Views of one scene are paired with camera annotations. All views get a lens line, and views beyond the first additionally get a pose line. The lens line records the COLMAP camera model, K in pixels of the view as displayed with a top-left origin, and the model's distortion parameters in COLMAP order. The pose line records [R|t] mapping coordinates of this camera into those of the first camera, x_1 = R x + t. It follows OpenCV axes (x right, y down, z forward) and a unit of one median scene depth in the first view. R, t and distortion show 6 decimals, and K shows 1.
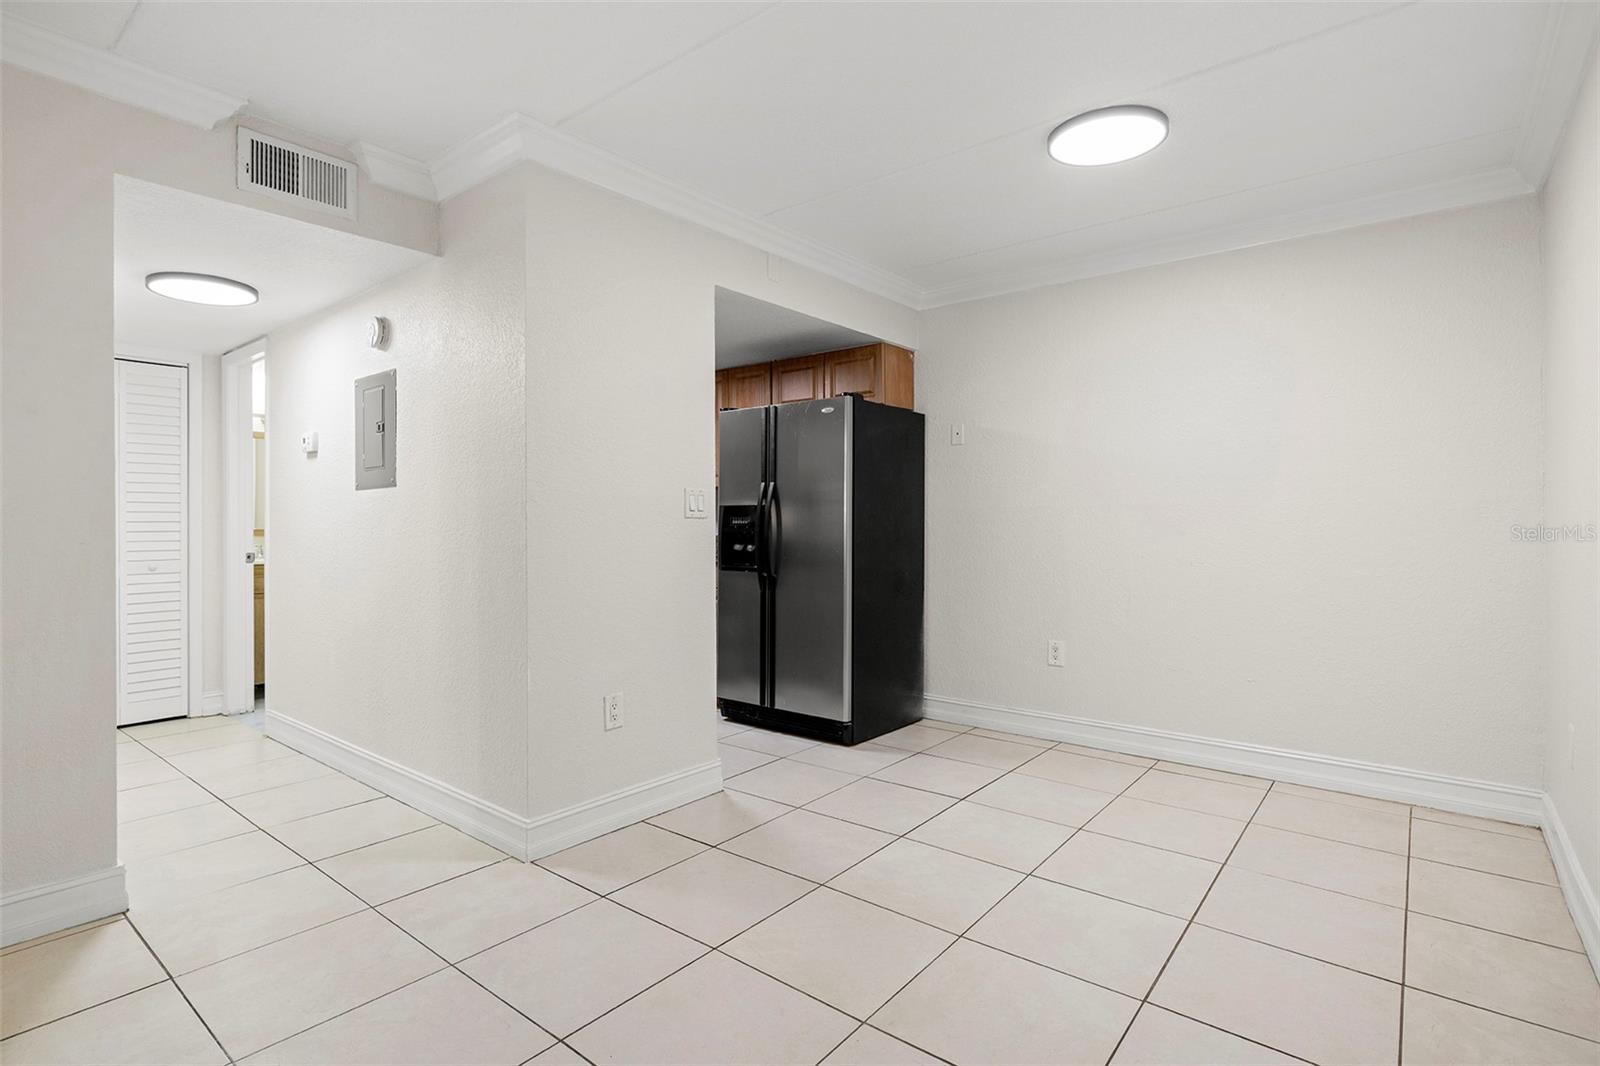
lens RADIAL K [[757.1, 0, 812.9], [0, 757.1, 521.4], [0, 0, 1]] dist [-0.015644, 0.002035]
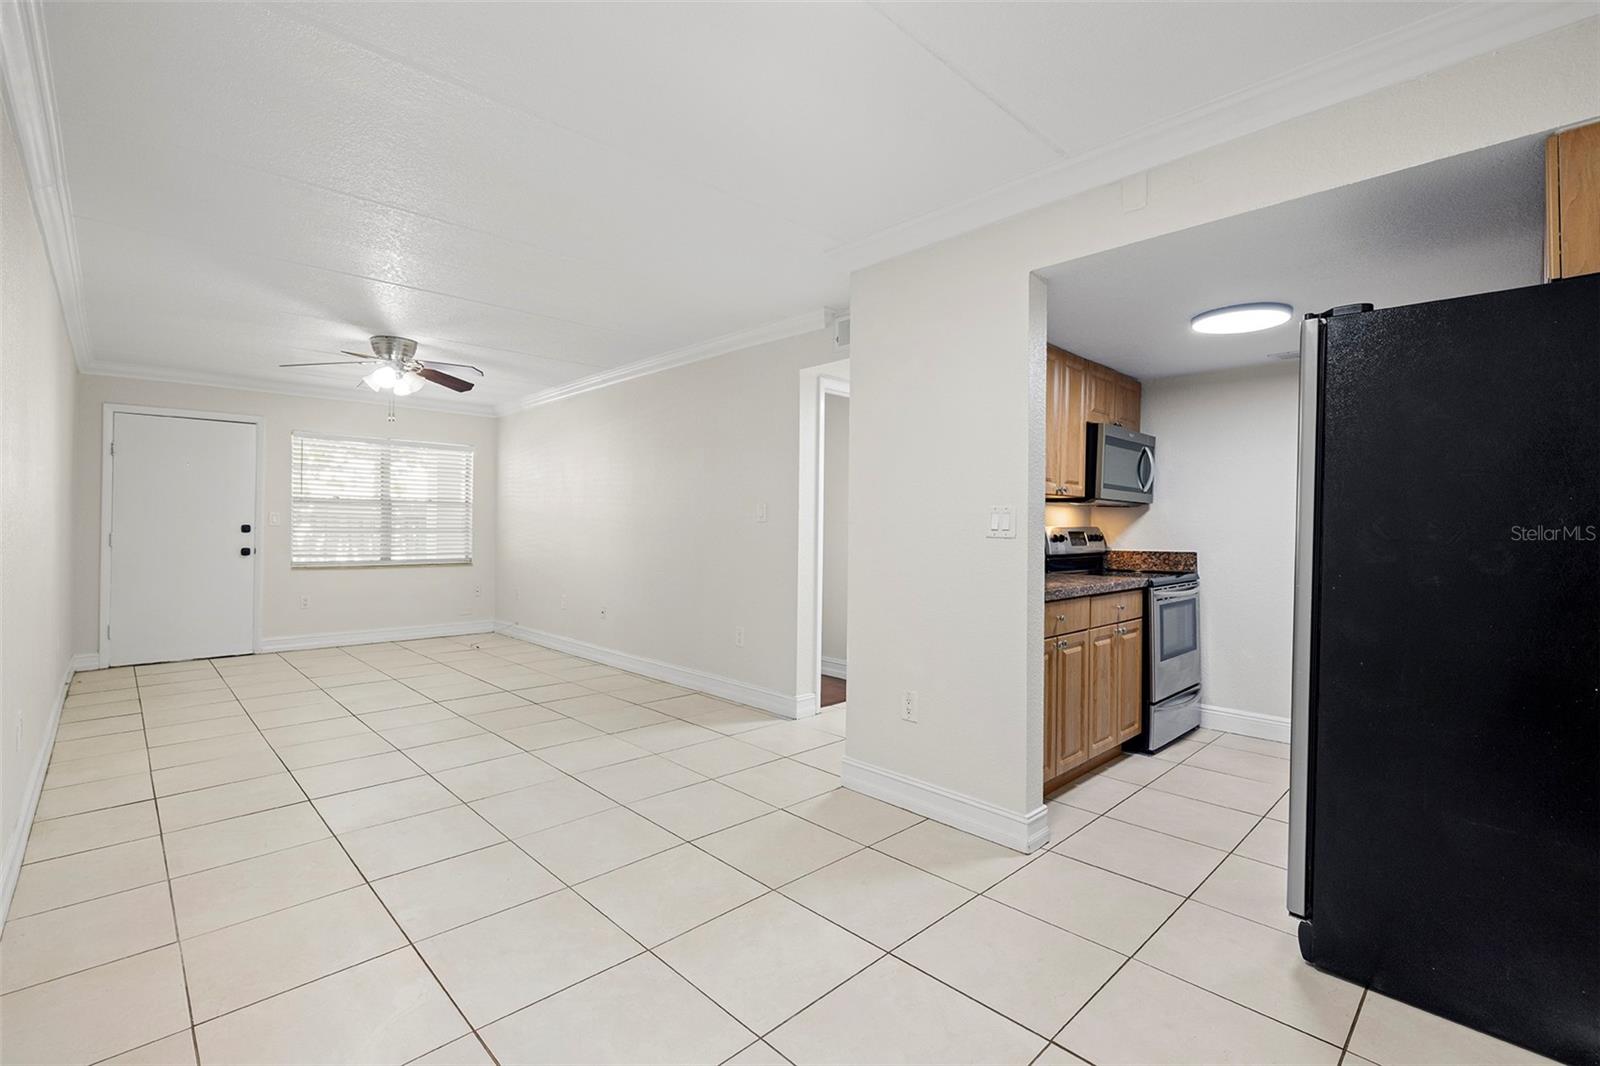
lens RADIAL K [[713.0, 0, 793.2], [0, 713.0, 529.9], [0, 0, 1]] dist [-0.002764, -0.000824]
pose [[-0.122499, 0.000885, -0.992468, 0.684860], [-0.009767, 0.999950, 0.002097, -0.012647], [0.992421, 0.009950, -0.122484, 0.789499]]
